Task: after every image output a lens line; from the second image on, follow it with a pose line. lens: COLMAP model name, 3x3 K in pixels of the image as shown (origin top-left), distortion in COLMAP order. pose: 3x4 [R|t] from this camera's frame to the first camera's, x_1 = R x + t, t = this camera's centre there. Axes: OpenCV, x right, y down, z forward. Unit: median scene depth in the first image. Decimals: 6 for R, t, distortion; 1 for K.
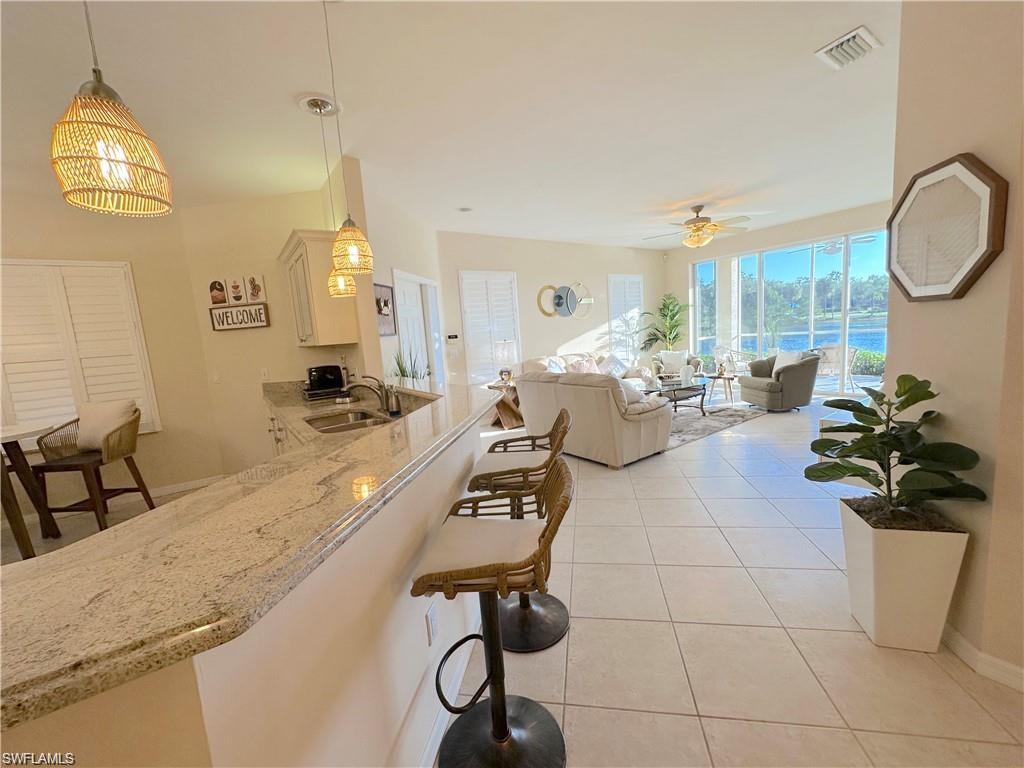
lens RADIAL K [[410.7, 0, 511.2], [0, 410.7, 384.2], [0, 0, 1]] dist [-0.001967, 0.000263]
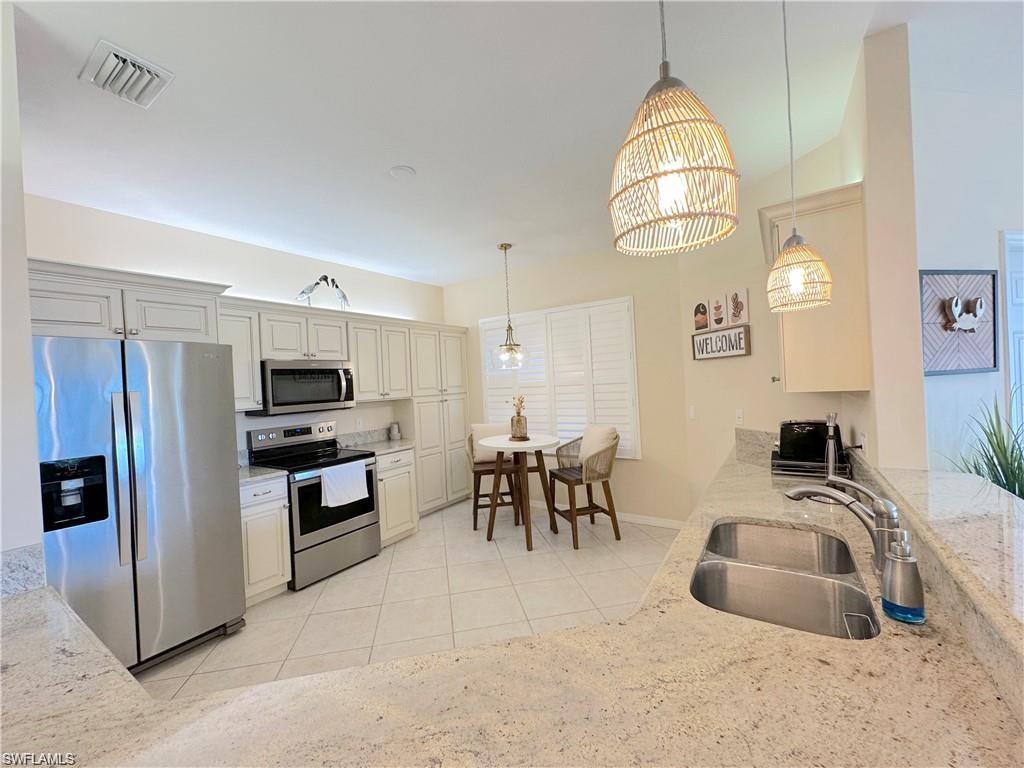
lens RADIAL K [[410.7, 0, 512.7], [0, 410.7, 385.0], [0, 0, 1]] dist [-0.001967, 0.000263]
pose [[0.373573, 0.061099, -0.925586, -0.051143], [-0.096395, 0.994983, 0.026774, -0.063695], [0.922578, 0.079220, 0.377589, 0.315010]]
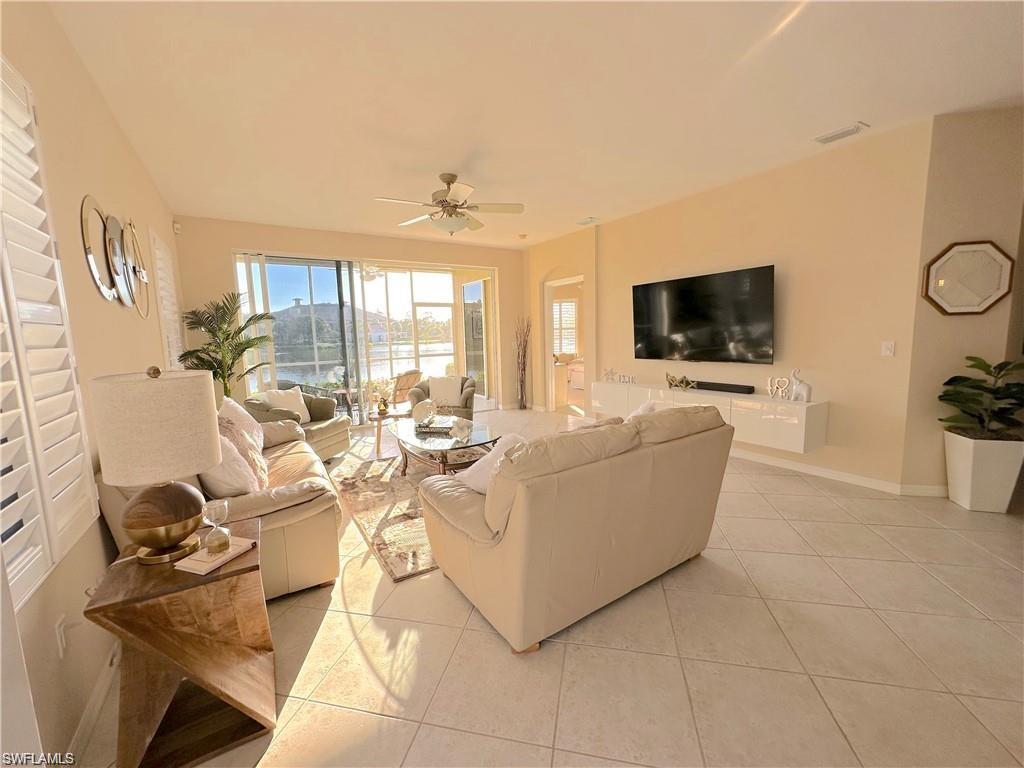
lens RADIAL K [[410.7, 0, 514.0], [0, 410.7, 384.3], [0, 0, 1]] dist [-0.001967, 0.000263]
pose [[0.033348, -0.050472, 0.998169, -0.339462], [0.154508, 0.986978, 0.044744, -0.113177], [-0.987429, 0.152733, 0.040712, 1.146785]]
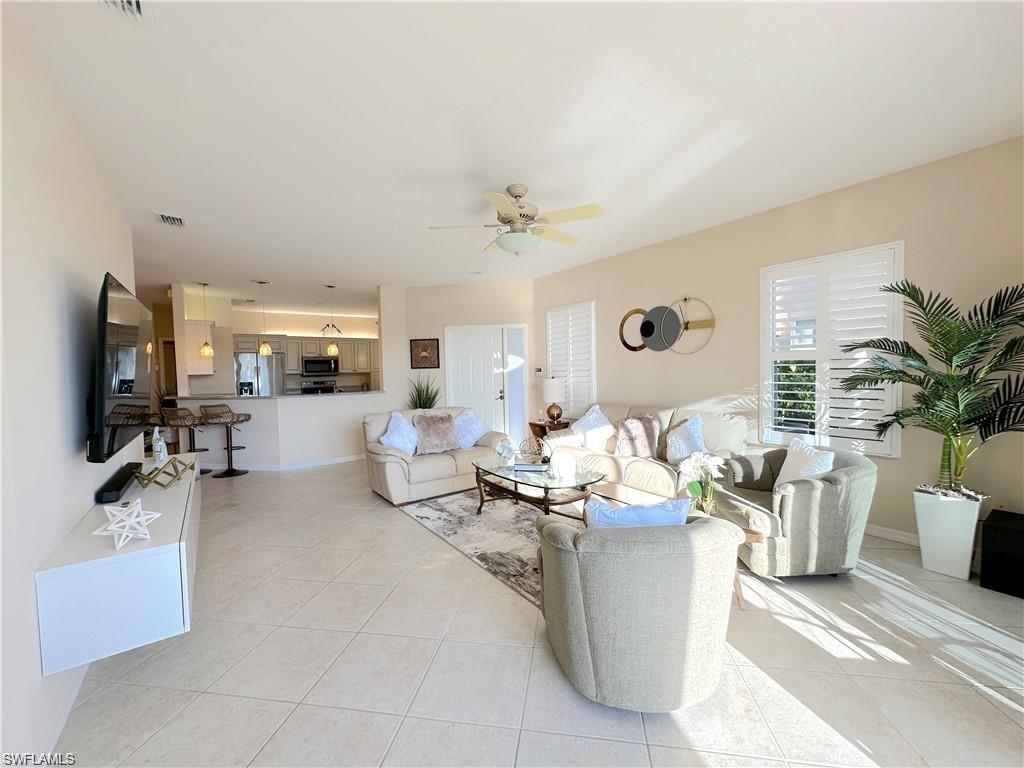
lens RADIAL K [[410.7, 0, 515.8], [0, 410.7, 385.0], [0, 0, 1]] dist [-0.001967, 0.000263]
pose [[0.034581, 0.111224, -0.993194, 1.383415], [-0.109801, 0.988195, 0.106841, -0.265768], [0.993352, 0.105358, 0.046386, 1.261611]]
